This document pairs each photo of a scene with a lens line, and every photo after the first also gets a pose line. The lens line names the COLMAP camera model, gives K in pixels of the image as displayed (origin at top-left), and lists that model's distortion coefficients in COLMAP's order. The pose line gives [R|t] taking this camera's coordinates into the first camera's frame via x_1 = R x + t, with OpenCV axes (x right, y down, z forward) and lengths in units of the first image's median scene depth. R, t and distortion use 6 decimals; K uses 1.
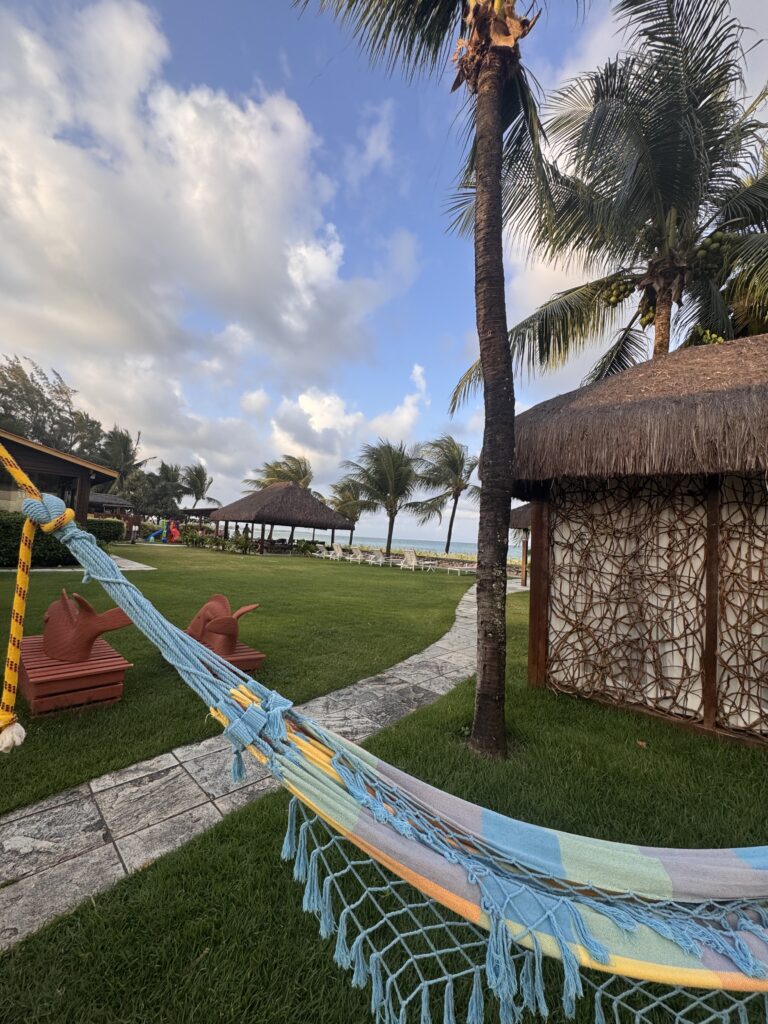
lens RADIAL K [[408.5, 0, 384.0], [0, 408.5, 512.0], [0, 0, 1]] dist [-0.000497, 0.001063]
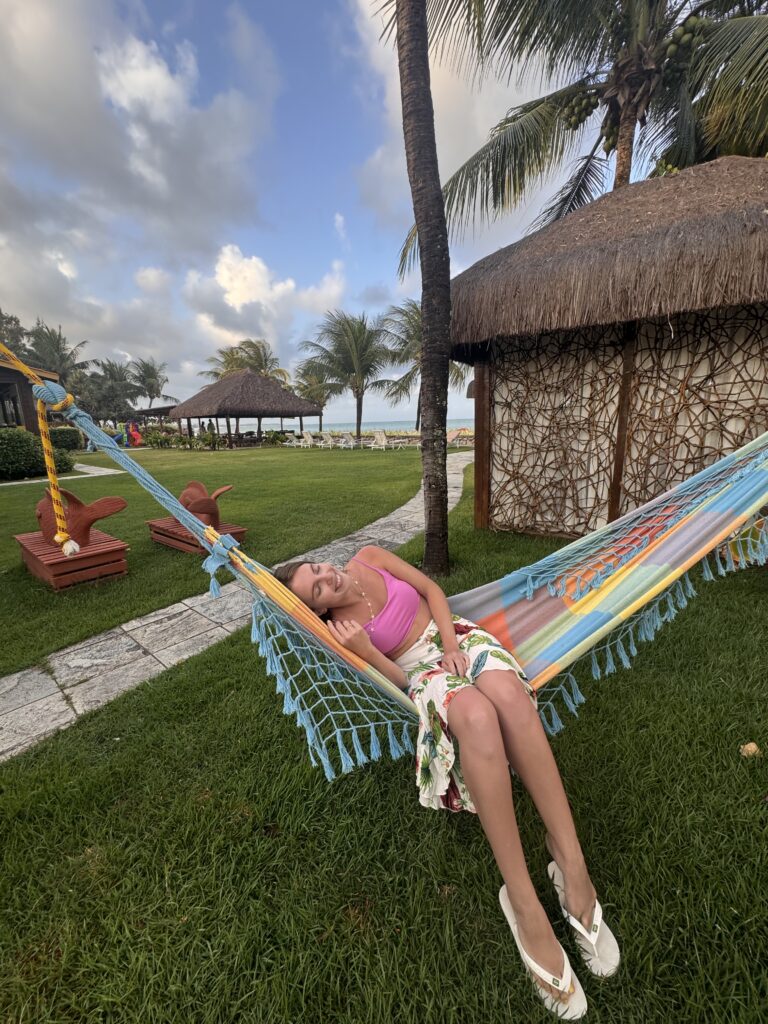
lens RADIAL K [[408.5, 0, 384.0], [0, 408.5, 512.0], [0, 0, 1]] dist [-0.000497, 0.001063]
pose [[0.993732, -0.102086, 0.045565, 0.045730], [0.085359, 0.956072, 0.280428, 0.023691], [-0.072191, -0.274781, 0.958793, -0.114641]]
